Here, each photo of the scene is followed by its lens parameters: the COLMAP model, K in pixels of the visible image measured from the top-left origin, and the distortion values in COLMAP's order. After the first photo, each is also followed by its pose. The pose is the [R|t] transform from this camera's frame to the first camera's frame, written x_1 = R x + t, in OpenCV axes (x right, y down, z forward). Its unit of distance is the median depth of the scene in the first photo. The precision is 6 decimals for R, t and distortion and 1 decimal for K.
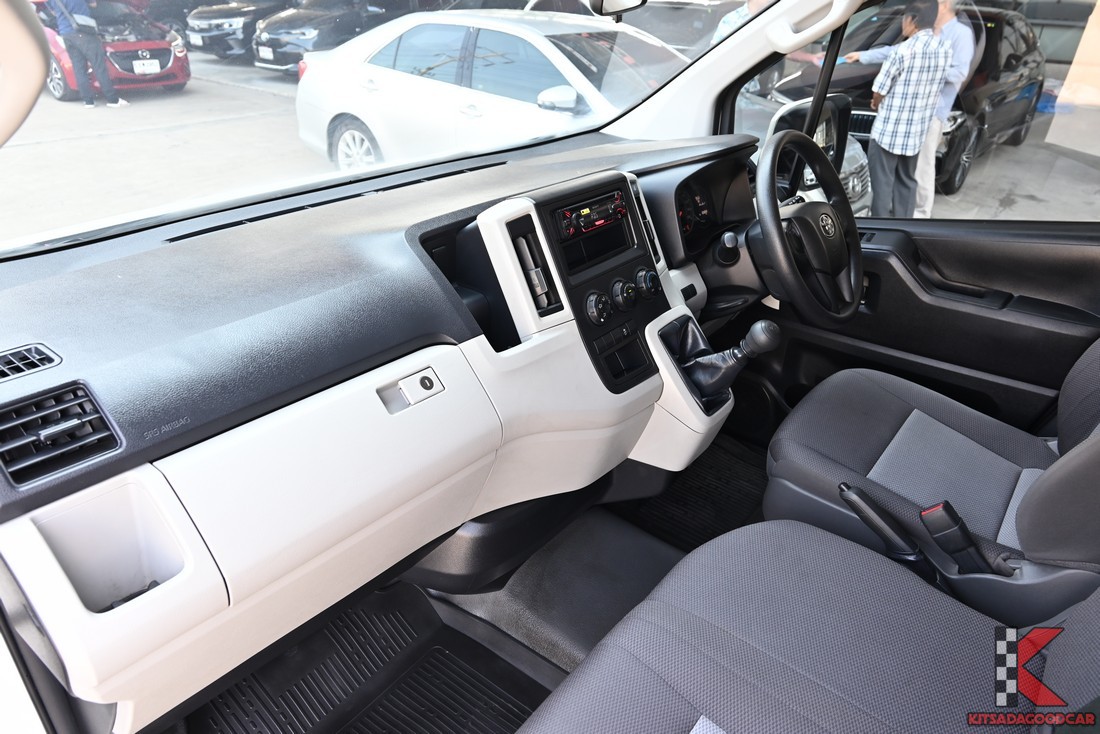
lens RADIAL K [[753.4, 0, 550.0], [0, 753.4, 367.0], [0, 0, 1]] dist [-0.000165, 0.002197]
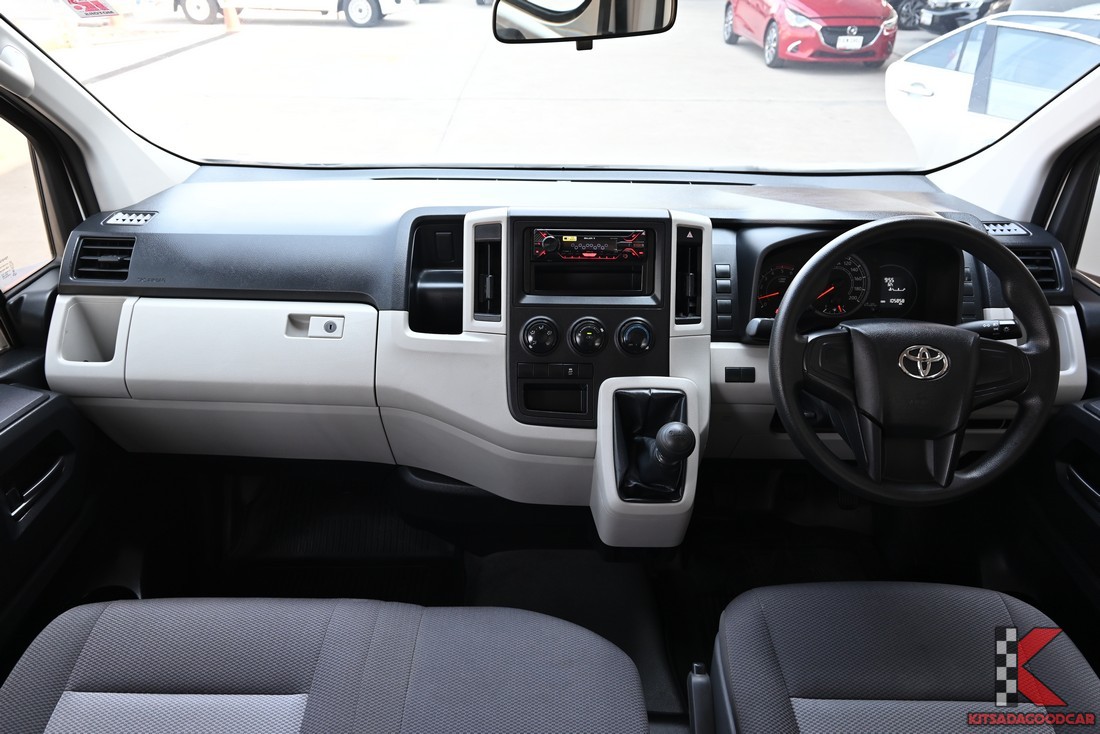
lens RADIAL K [[753.4, 0, 550.0], [0, 753.4, 367.0], [0, 0, 1]] dist [-0.000165, 0.002197]
pose [[0.605515, 0.378405, -0.700115, 0.554850], [-0.357528, 0.915296, 0.185490, -0.162532], [0.711003, 0.137994, 0.689516, 0.242986]]
